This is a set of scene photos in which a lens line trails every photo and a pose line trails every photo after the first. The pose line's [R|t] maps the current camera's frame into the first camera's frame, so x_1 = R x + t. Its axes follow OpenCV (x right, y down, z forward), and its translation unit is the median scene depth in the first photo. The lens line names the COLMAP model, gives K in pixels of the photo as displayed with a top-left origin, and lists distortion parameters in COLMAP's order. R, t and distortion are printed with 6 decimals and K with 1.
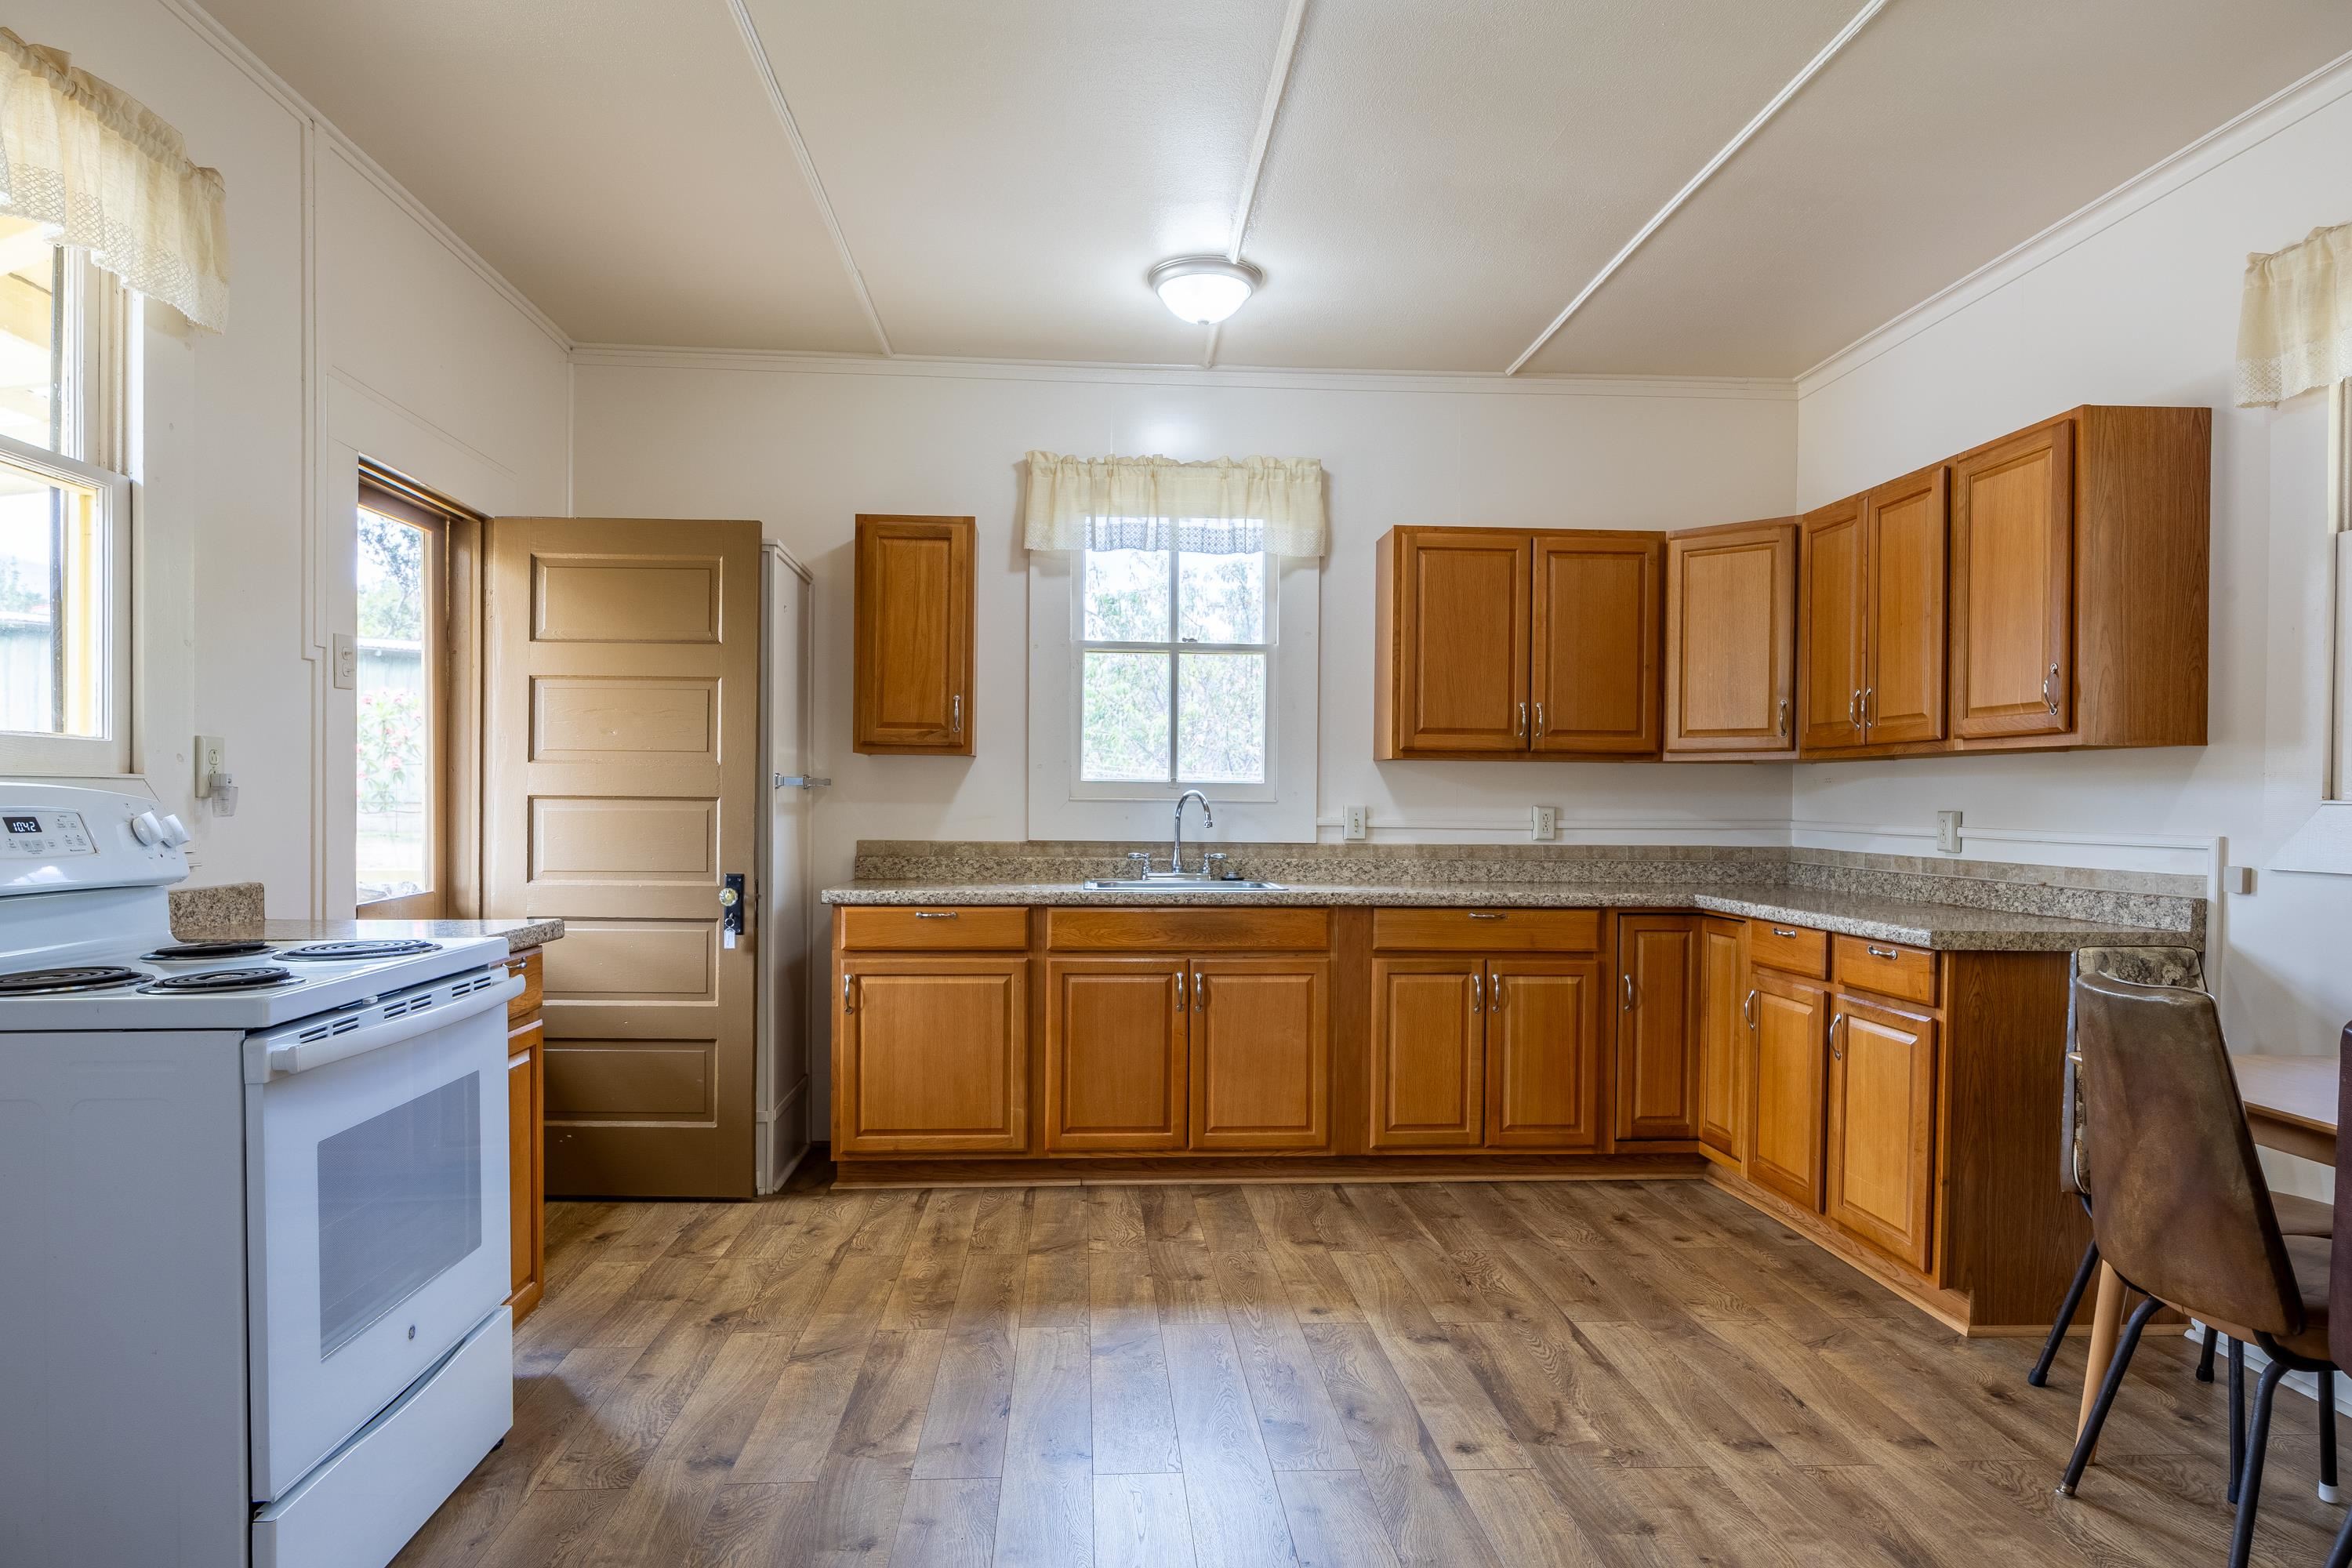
lens RADIAL K [[1402.5, 0, 1168.0], [0, 1402.5, 812.8], [0, 0, 1]] dist [-0.006817, 0.000005]
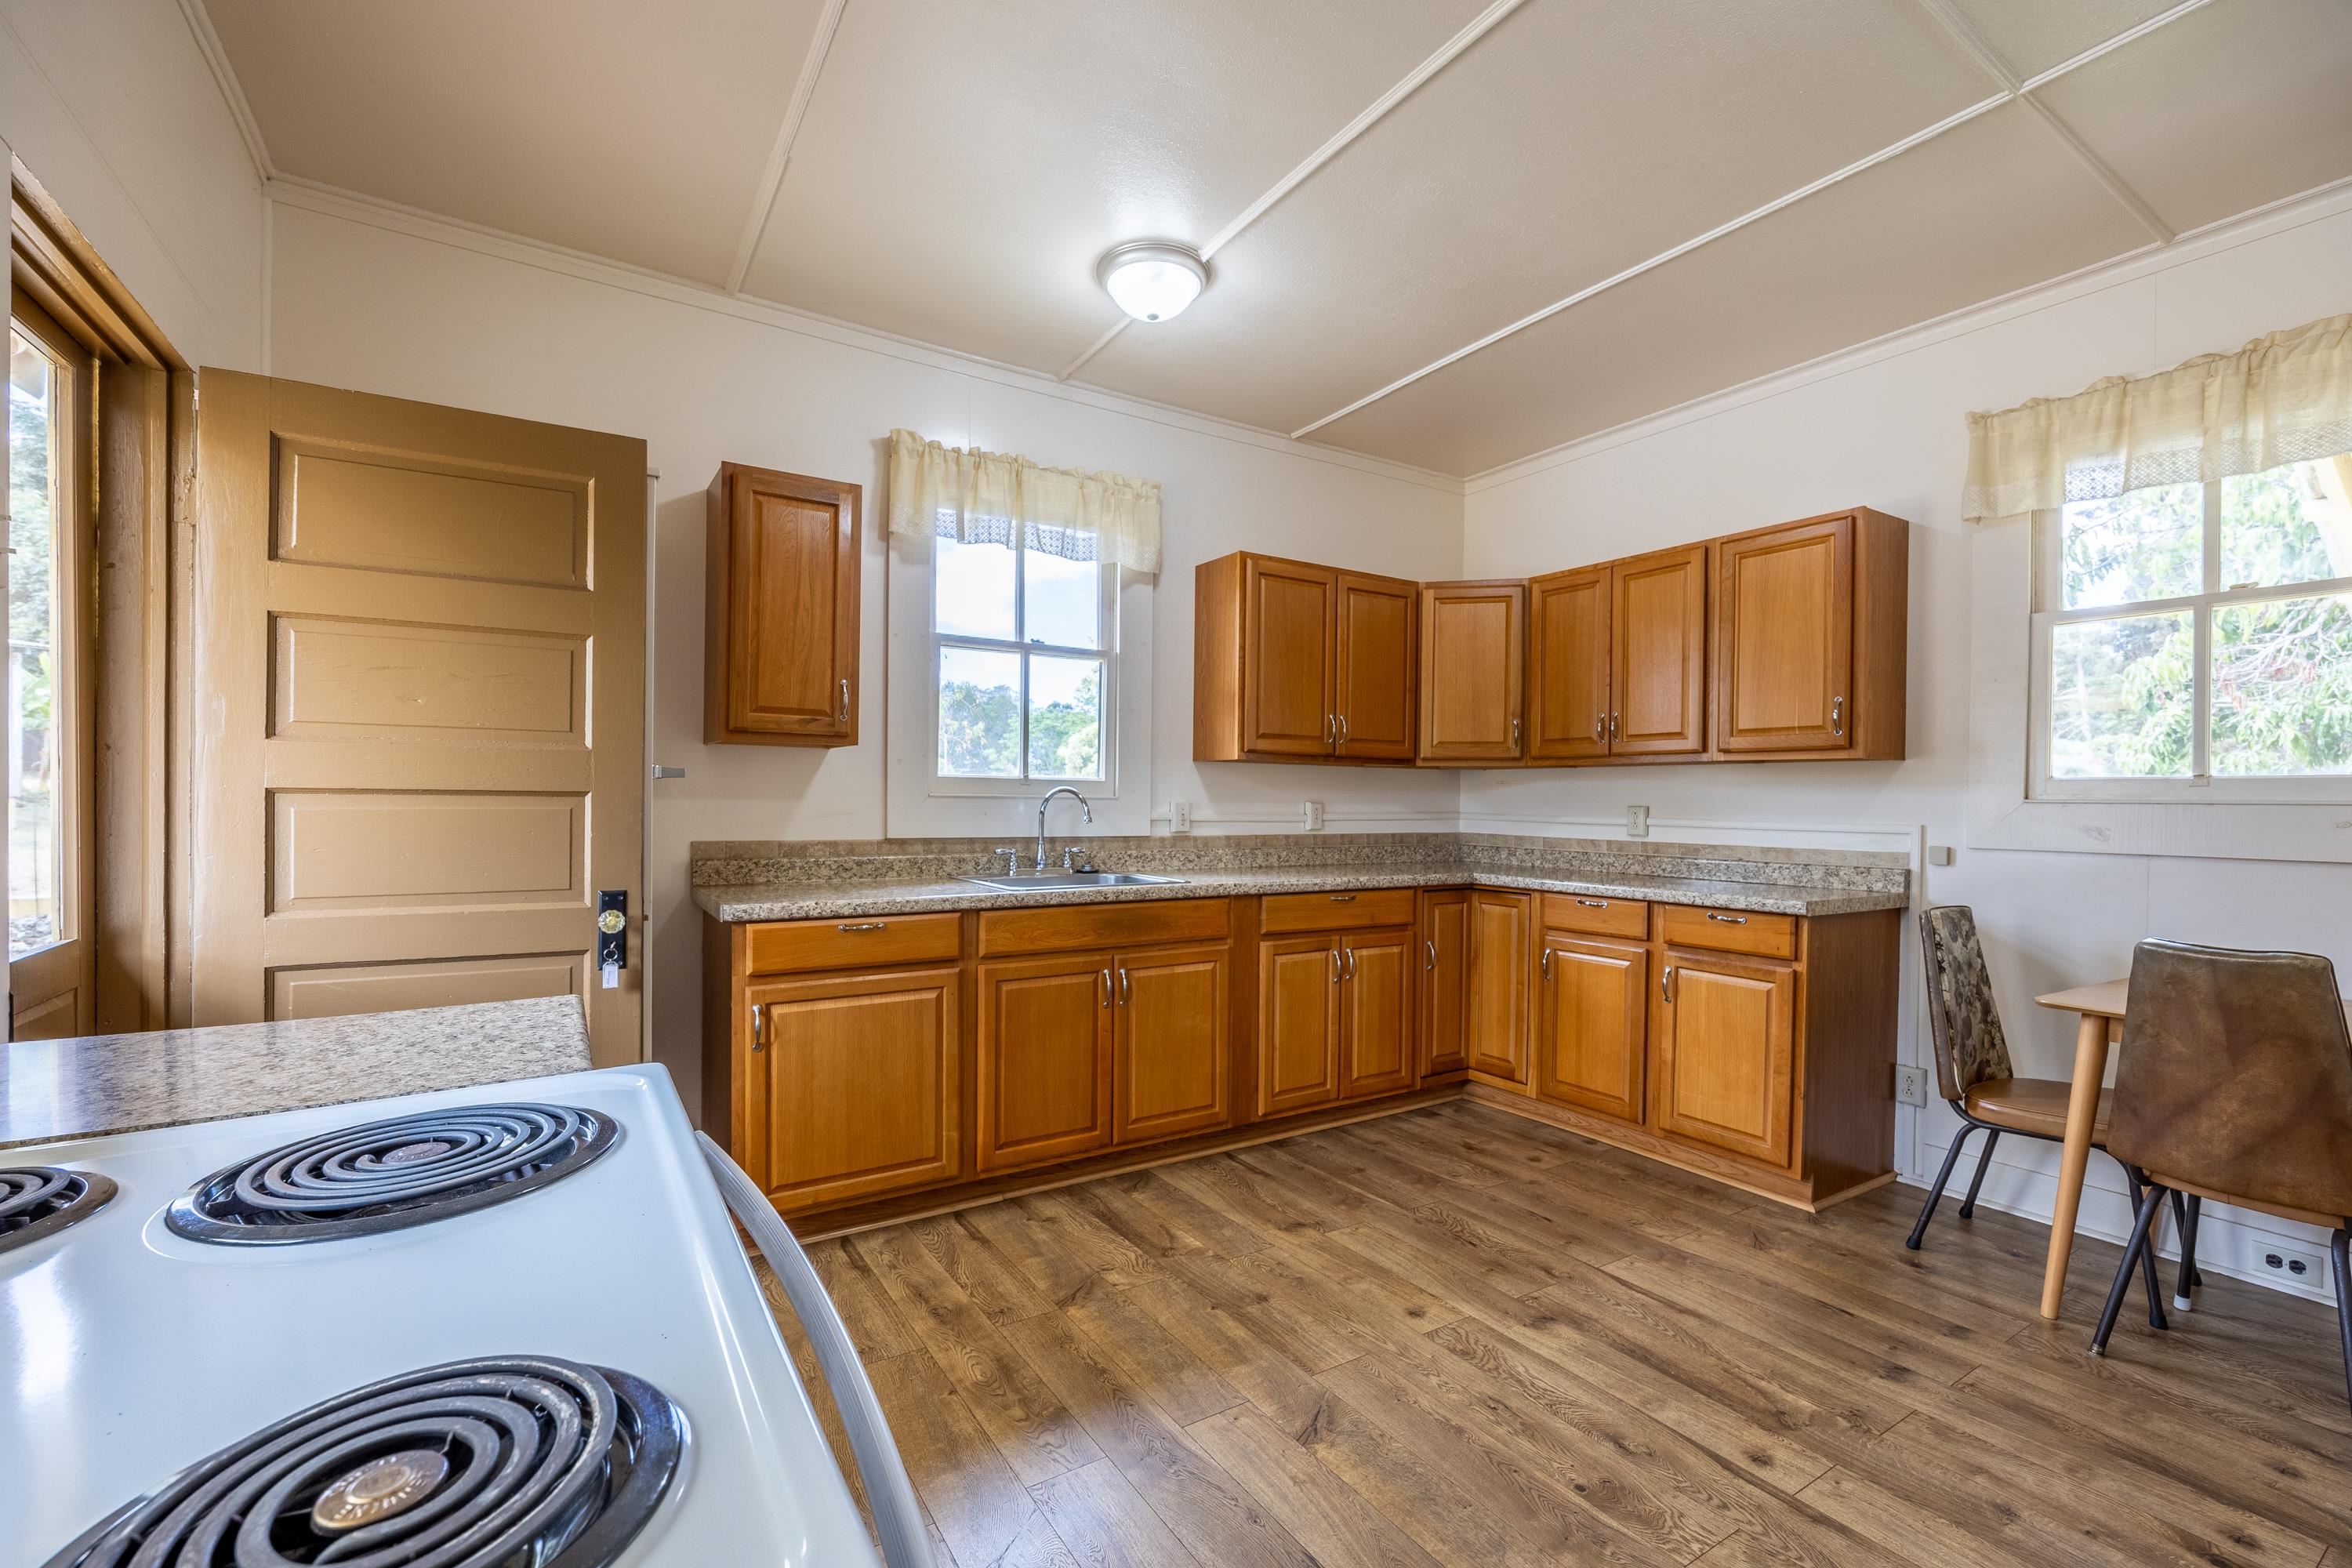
lens RADIAL K [[1002.7, 0, 1179.2], [0, 1002.7, 807.5], [0, 0, 1]] dist [-0.010121, 0.000887]
pose [[0.877196, -0.002994, 0.480124, -0.300348], [0.001065, 0.999990, 0.004291, -0.004510], [-0.480132, -0.003252, 0.877190, 0.365682]]
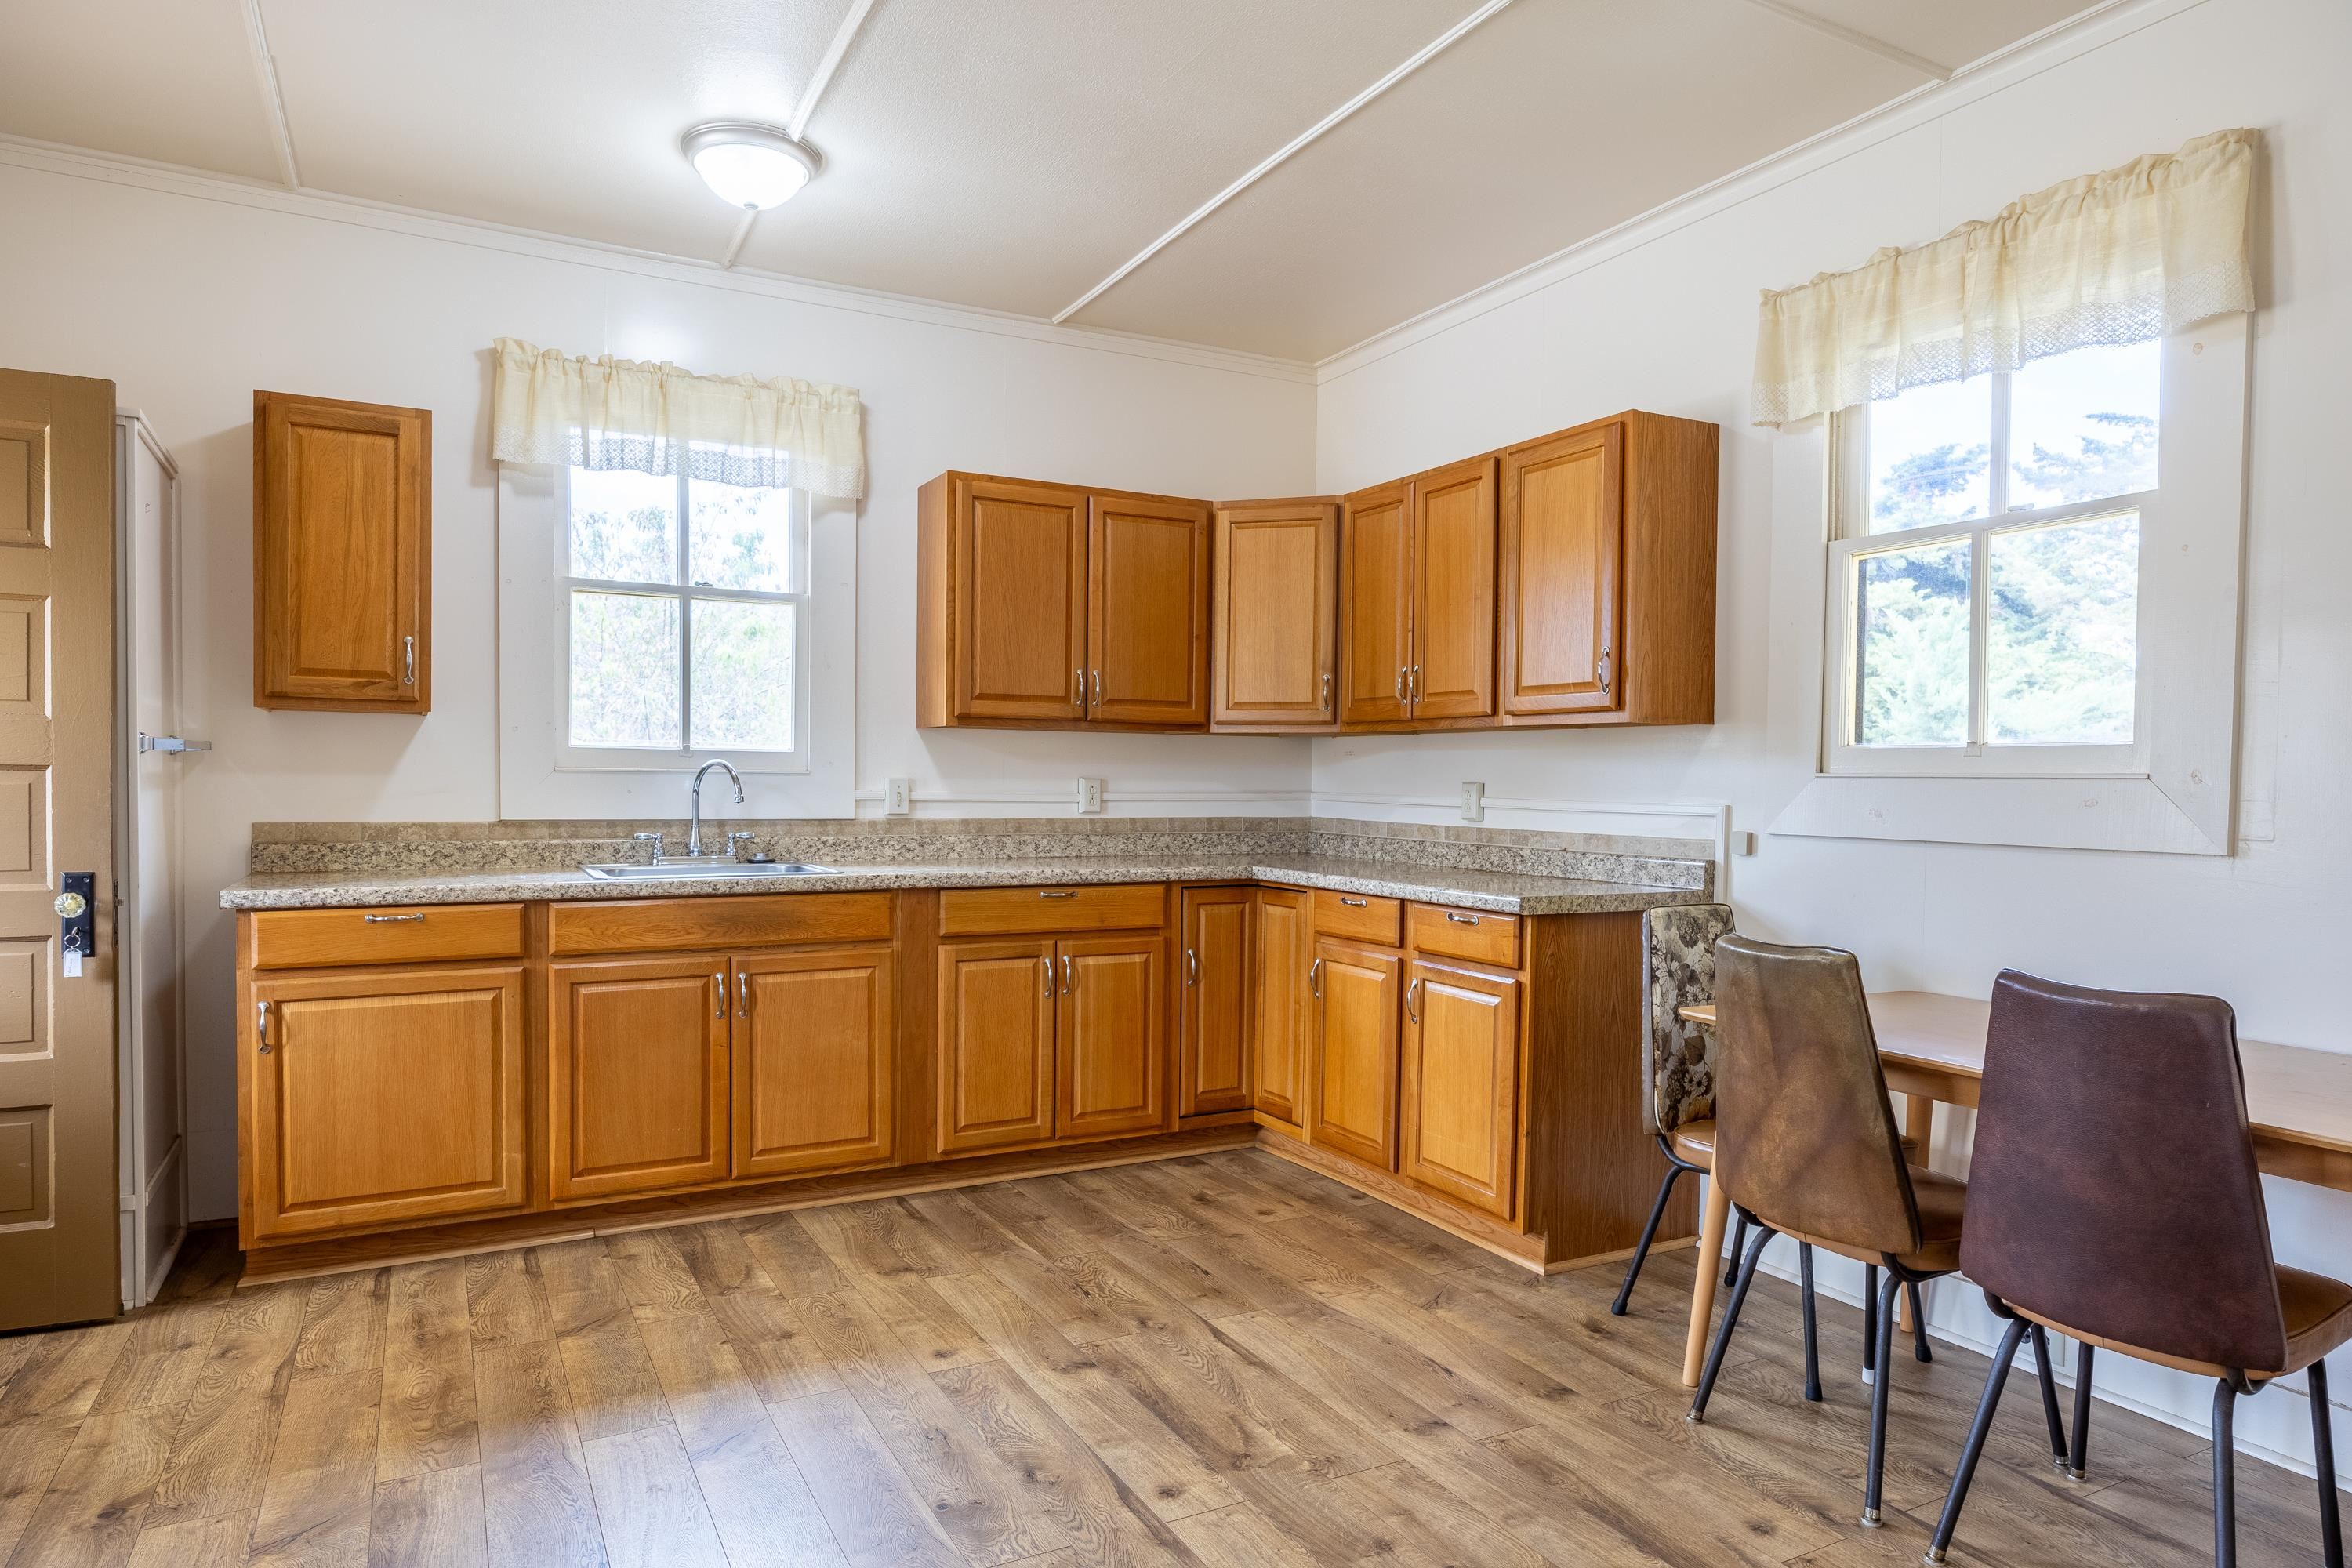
lens RADIAL K [[1402.5, 0, 1182.5], [0, 1402.5, 811.8], [0, 0, 1]] dist [-0.006817, 0.000005]
pose [[0.908307, -0.010036, 0.418184, -0.095037], [0.001562, 0.999787, 0.020602, -0.001303], [-0.418302, -0.018060, 0.908129, 0.116638]]
